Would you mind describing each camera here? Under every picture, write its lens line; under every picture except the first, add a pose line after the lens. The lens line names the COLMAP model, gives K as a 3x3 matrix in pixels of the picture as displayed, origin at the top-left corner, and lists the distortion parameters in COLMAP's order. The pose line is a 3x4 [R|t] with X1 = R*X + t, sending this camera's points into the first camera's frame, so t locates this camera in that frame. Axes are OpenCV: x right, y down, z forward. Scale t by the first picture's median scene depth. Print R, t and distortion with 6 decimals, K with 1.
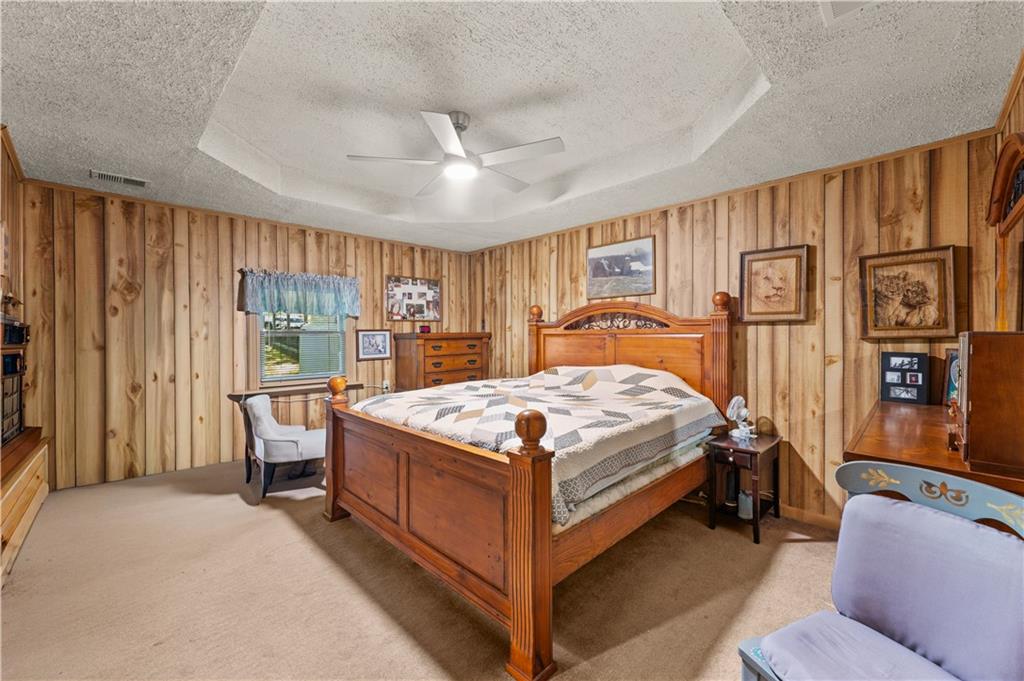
lens RADIAL K [[404.6, 0, 515.9], [0, 404.6, 342.6], [0, 0, 1]] dist [-0.001181, -0.000187]
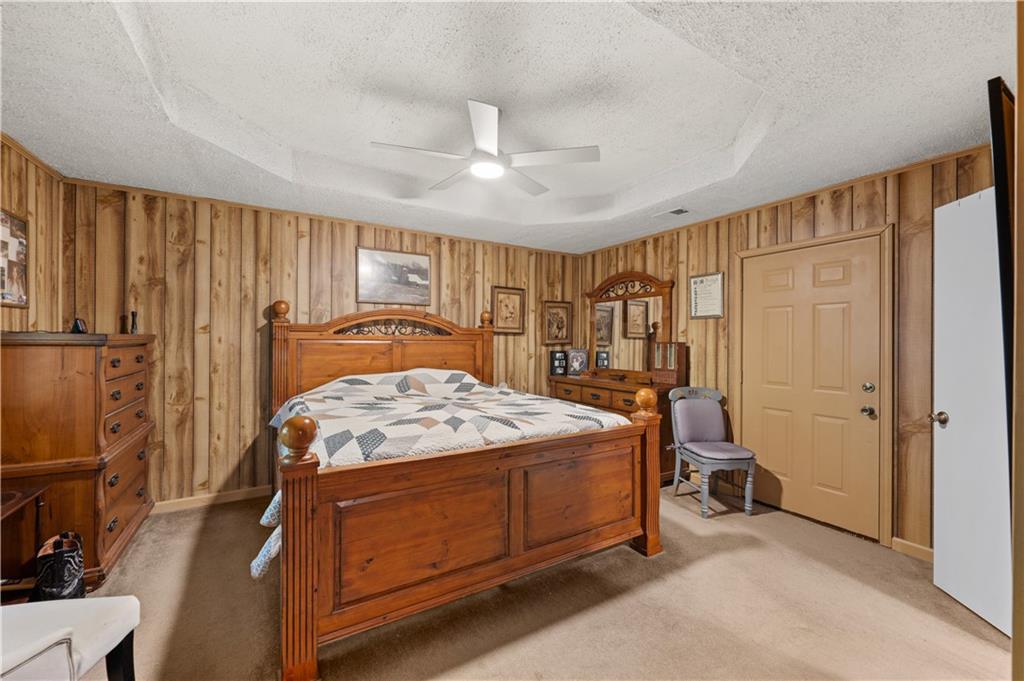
lens RADIAL K [[408.2, 0, 512.4], [0, 408.2, 335.0], [0, 0, 1]] dist [0.002152, 0.000232]
pose [[0.237664, 0.002957, 0.971343, -0.758122], [-0.002339, 0.999994, -0.002472, -0.034942], [-0.971345, -0.001684, 0.237669, 0.503950]]
